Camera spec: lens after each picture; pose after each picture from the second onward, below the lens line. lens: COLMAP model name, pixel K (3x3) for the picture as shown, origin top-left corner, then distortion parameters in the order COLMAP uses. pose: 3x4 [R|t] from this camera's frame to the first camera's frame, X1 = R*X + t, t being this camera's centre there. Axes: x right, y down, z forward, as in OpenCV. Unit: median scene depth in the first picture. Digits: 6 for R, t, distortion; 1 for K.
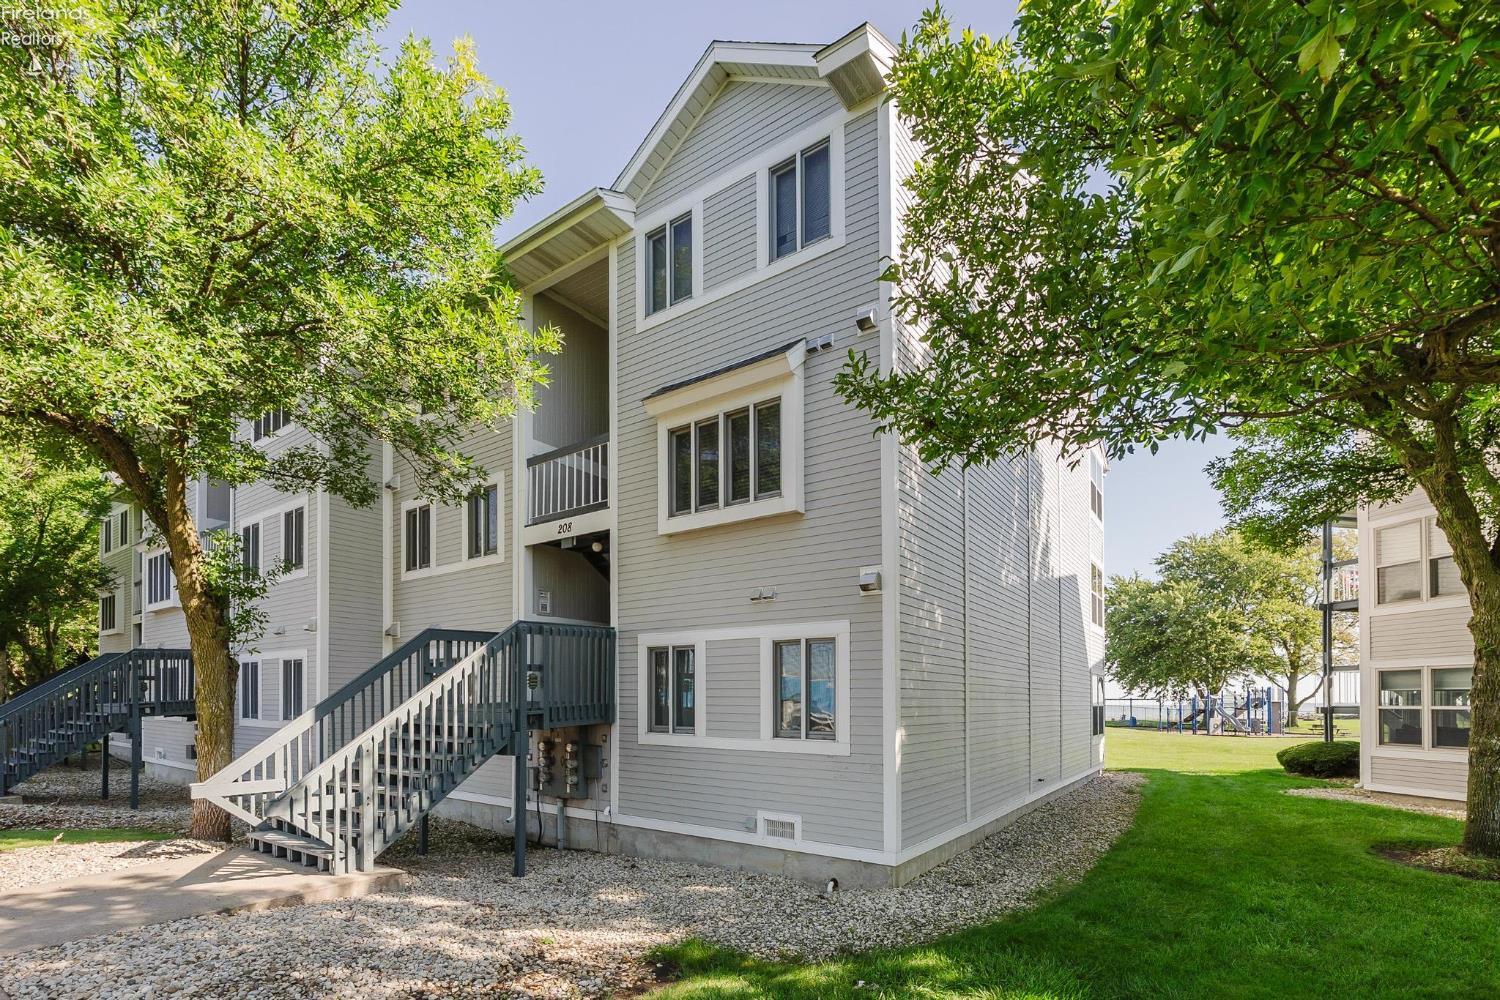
lens RADIAL K [[643.8, 0, 750.0], [0, 643.8, 500.0], [0, 0, 1]] dist [-0.001914, -0.000388]
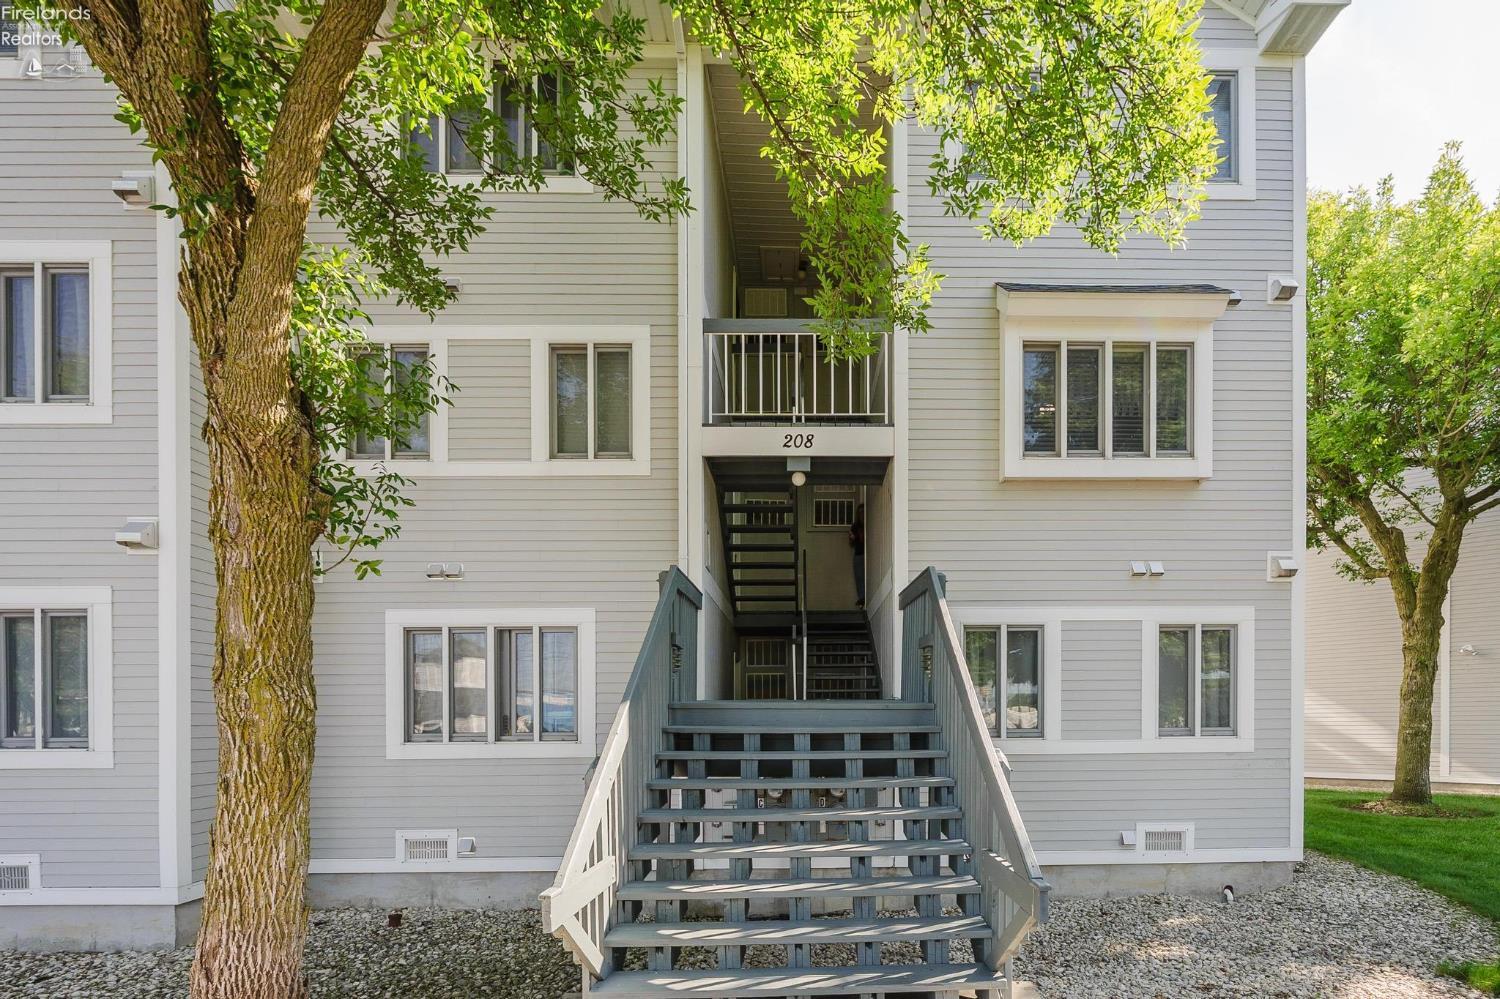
lens RADIAL K [[658.4, 0, 750.0], [0, 658.4, 535.9], [0, 0, 1]] dist [-0.000665, -0.000066]
pose [[0.808717, 0.129512, 0.573763, -0.811779], [-0.165102, 0.986225, 0.010095, 0.163163], [-0.564552, -0.102893, 0.818959, 0.538617]]
